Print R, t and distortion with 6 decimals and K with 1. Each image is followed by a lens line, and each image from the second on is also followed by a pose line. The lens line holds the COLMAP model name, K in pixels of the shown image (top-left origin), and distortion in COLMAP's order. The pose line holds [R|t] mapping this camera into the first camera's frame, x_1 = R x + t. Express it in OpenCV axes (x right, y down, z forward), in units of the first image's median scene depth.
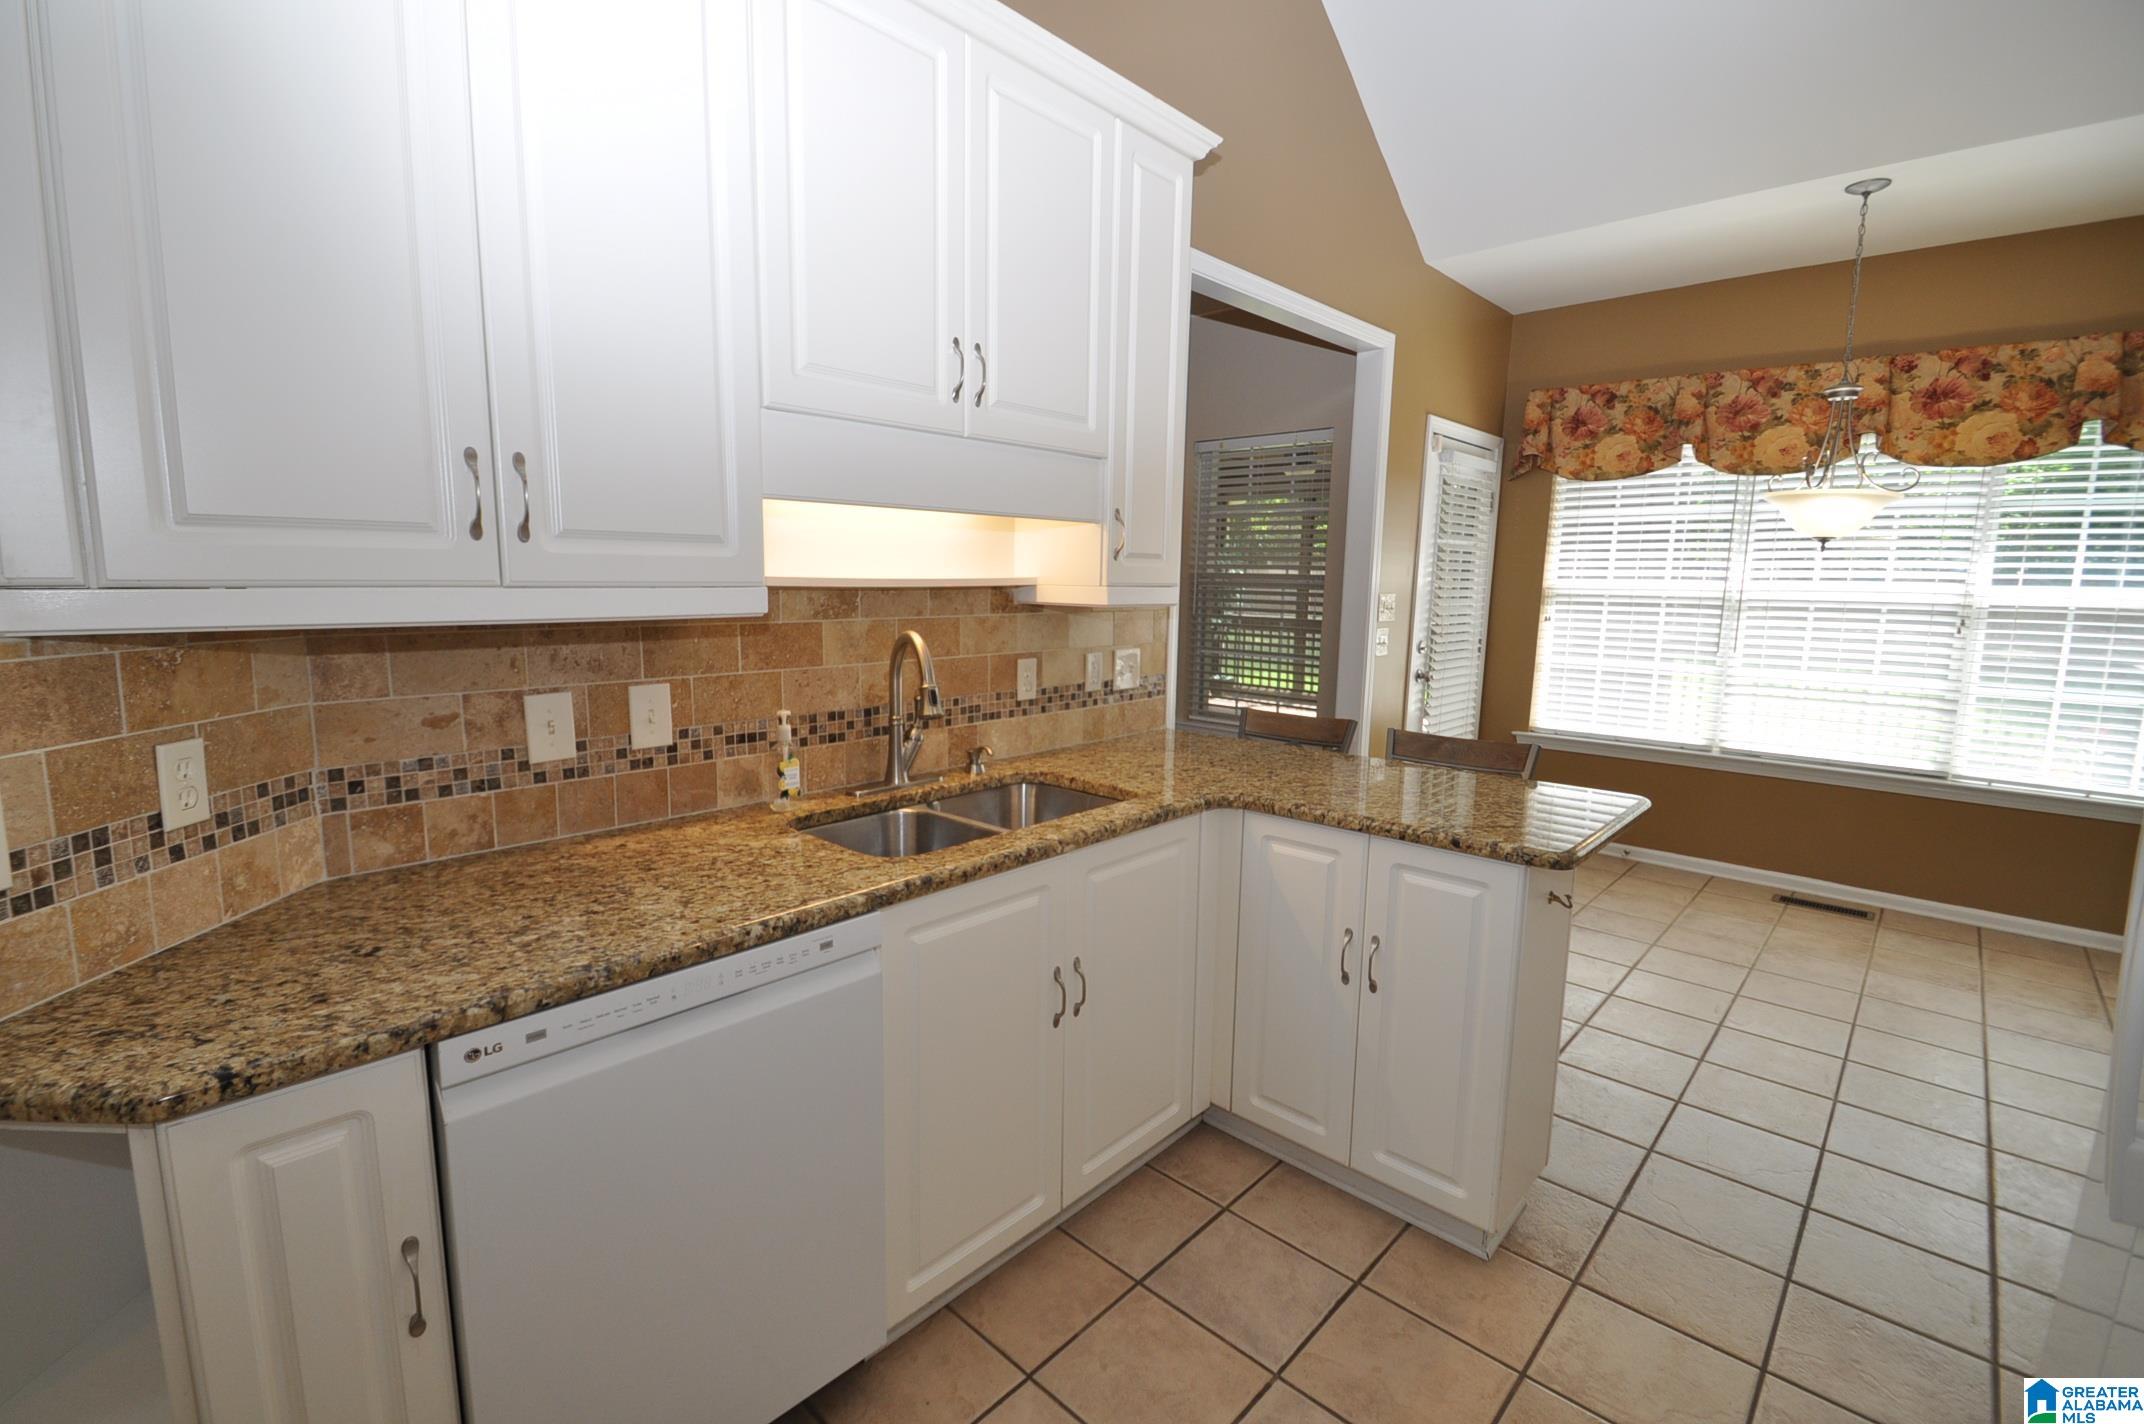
lens RADIAL K [[933.7, 0, 1051.0], [0, 933.7, 700.9], [0, 0, 1]] dist [-0.001035, -0.008144]
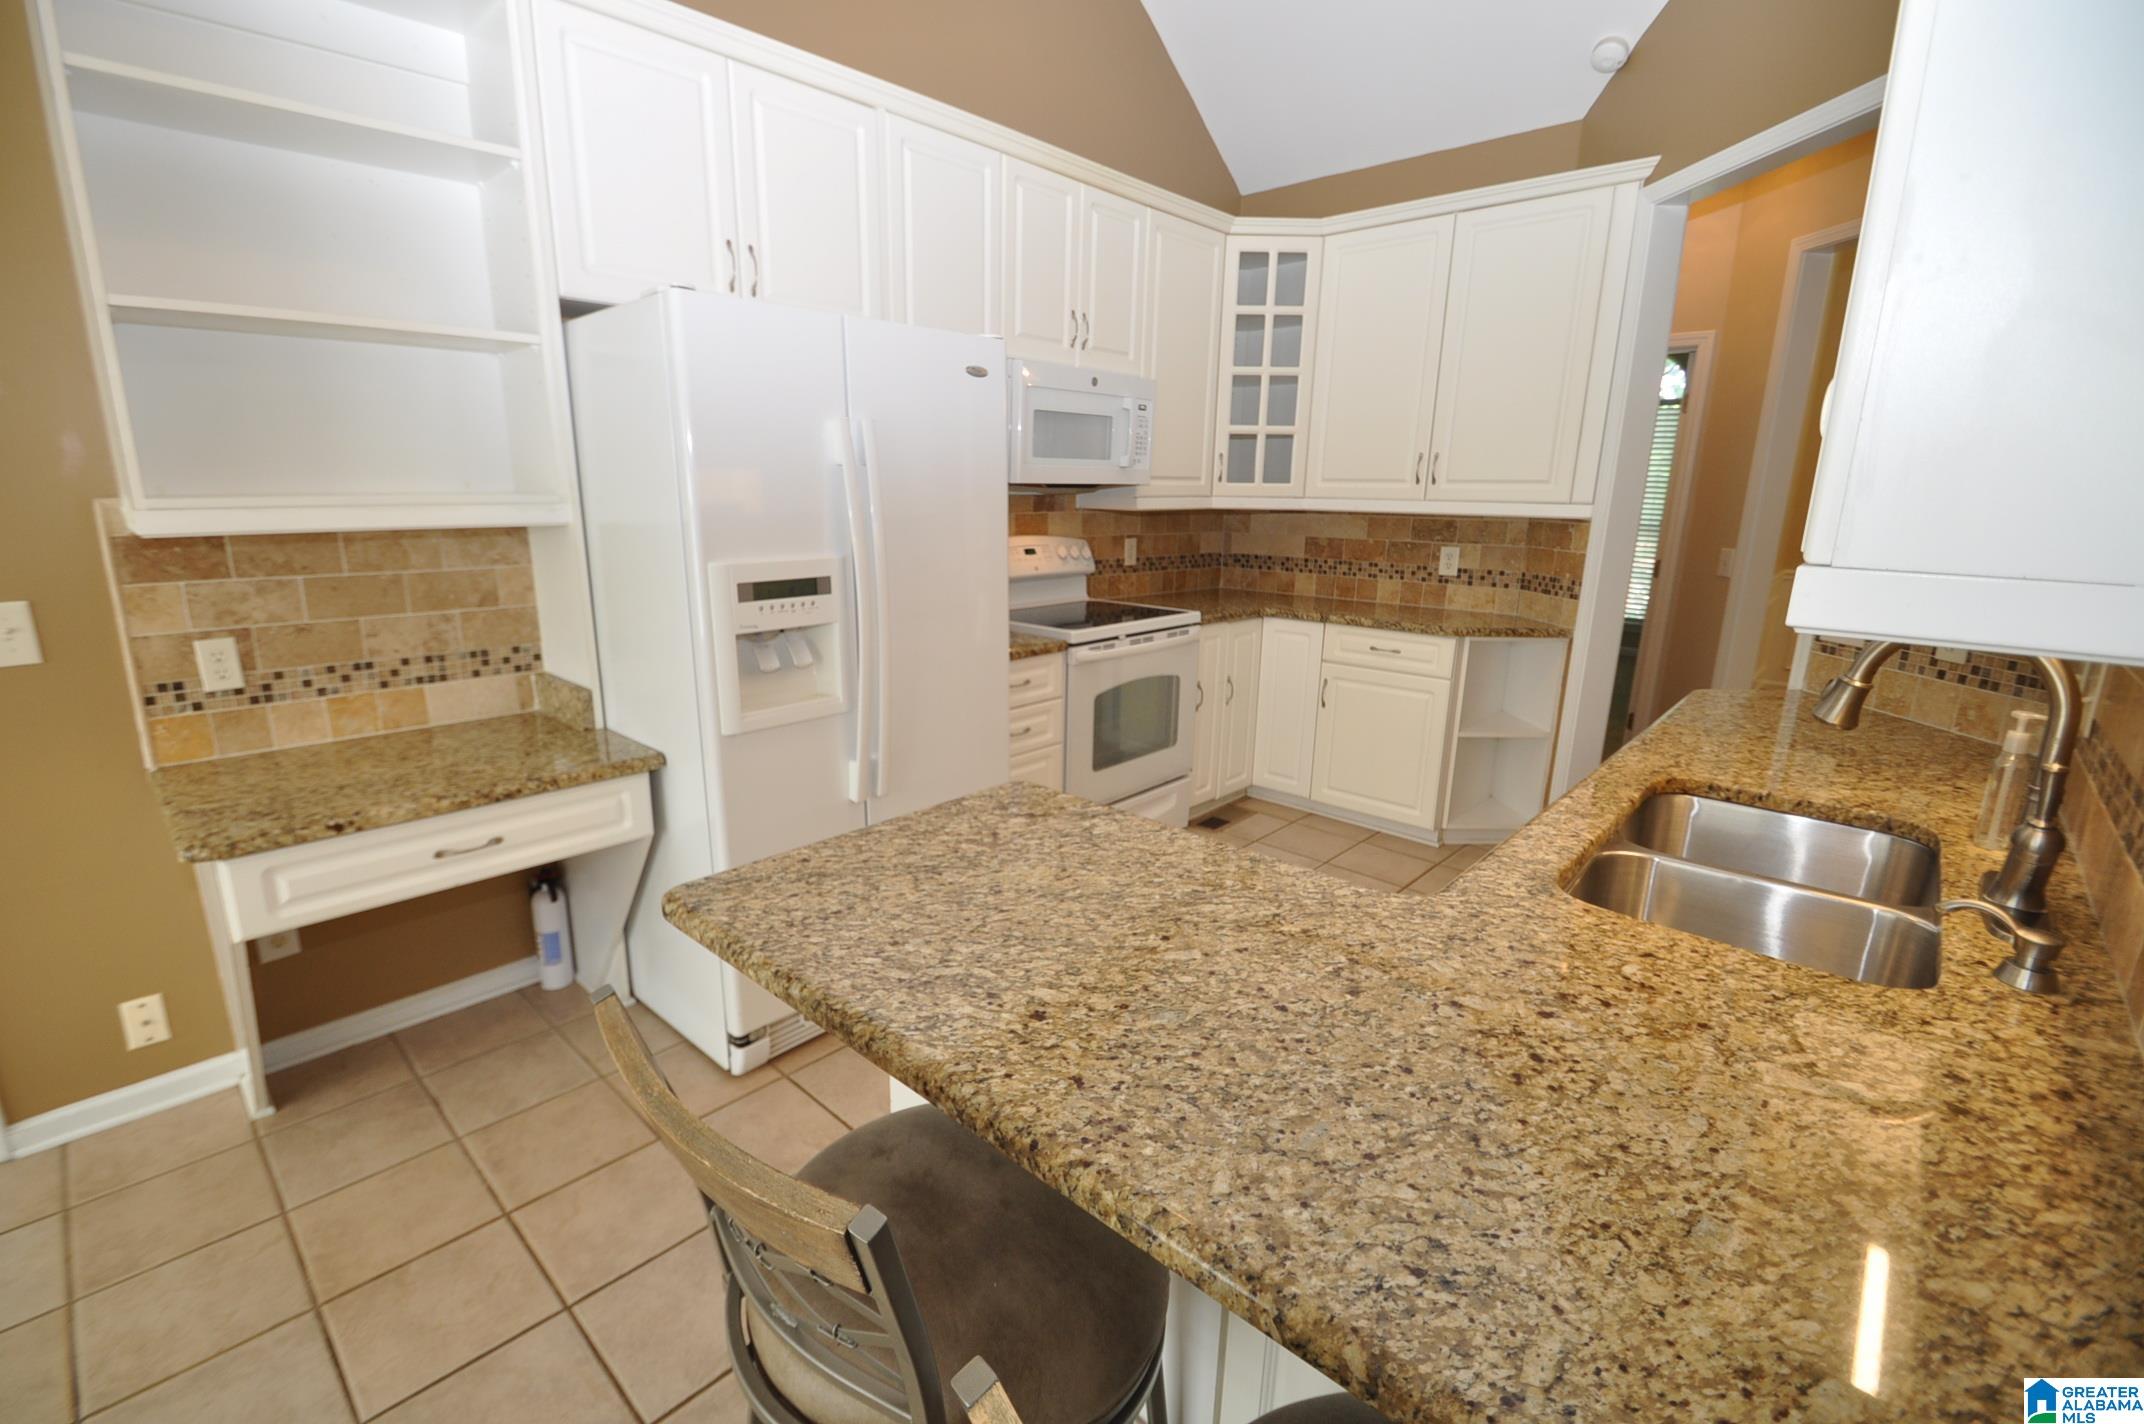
lens RADIAL K [[933.7, 0, 1032.4], [0, 933.7, 711.7], [0, 0, 1]] dist [-0.001035, -0.008144]
pose [[-0.999721, -0.023499, -0.002236, 0.501383], [-0.022680, 0.929970, 0.366935, -0.243419], [-0.006543, 0.366883, -0.930244, 1.750918]]
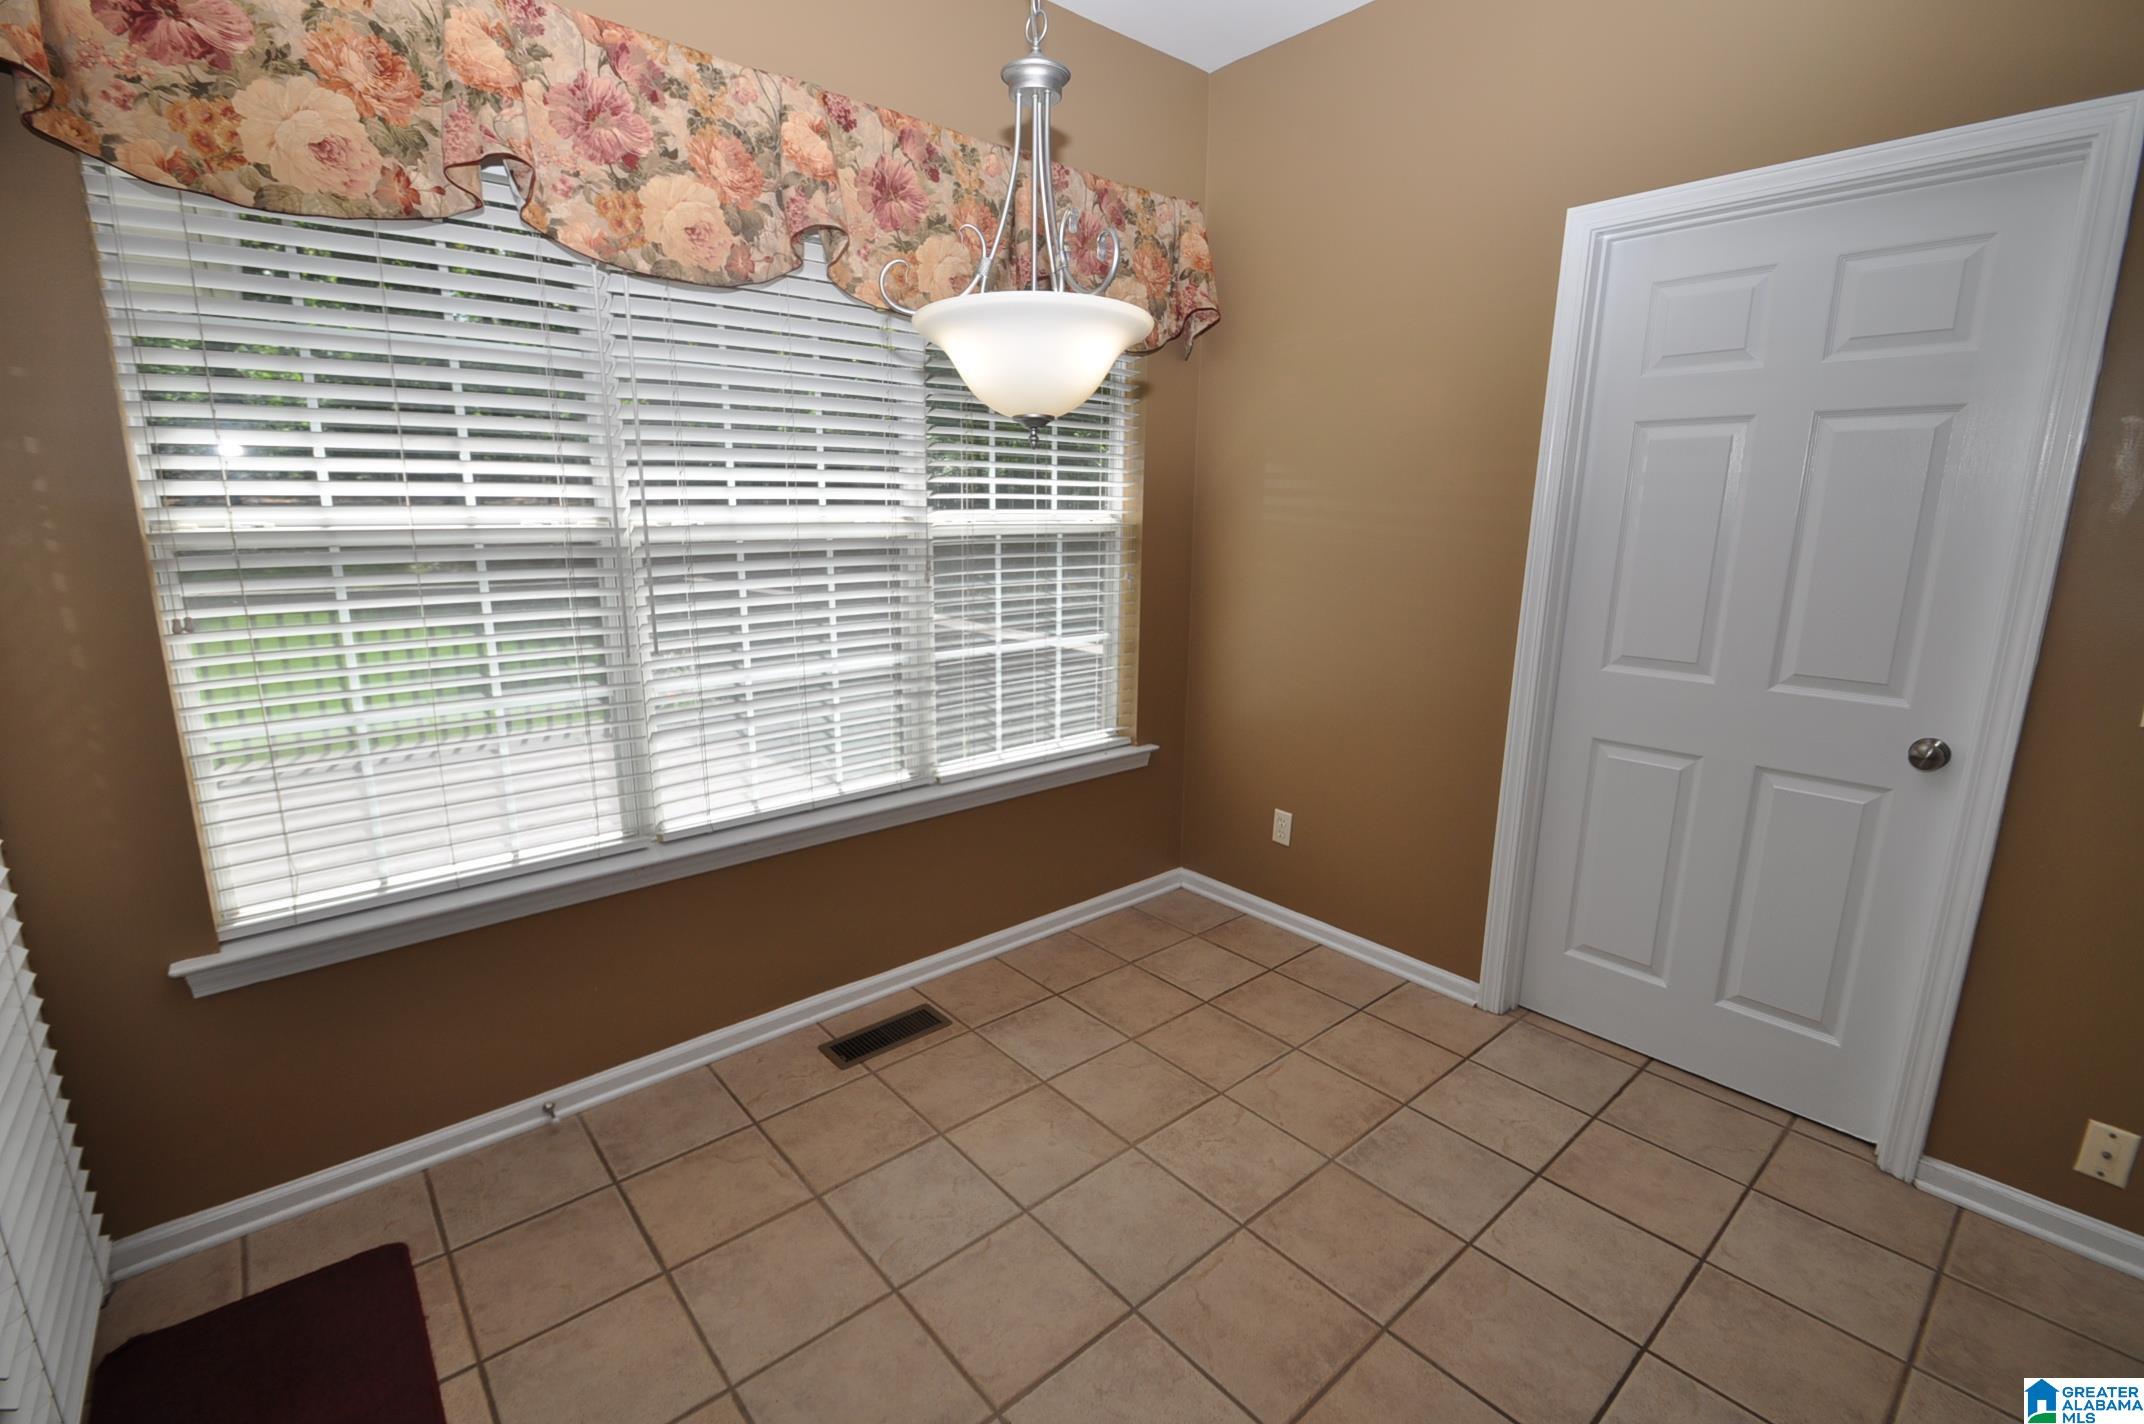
lens RADIAL K [[933.7, 0, 1060.6], [0, 933.7, 721.2], [0, 0, 1]] dist [-0.001035, -0.008144]
pose [[0.105281, -0.230181, 0.967436, 0.286724], [0.134717, 0.967176, 0.215458, -0.104039], [-0.985275, 0.107647, 0.132834, 0.790957]]
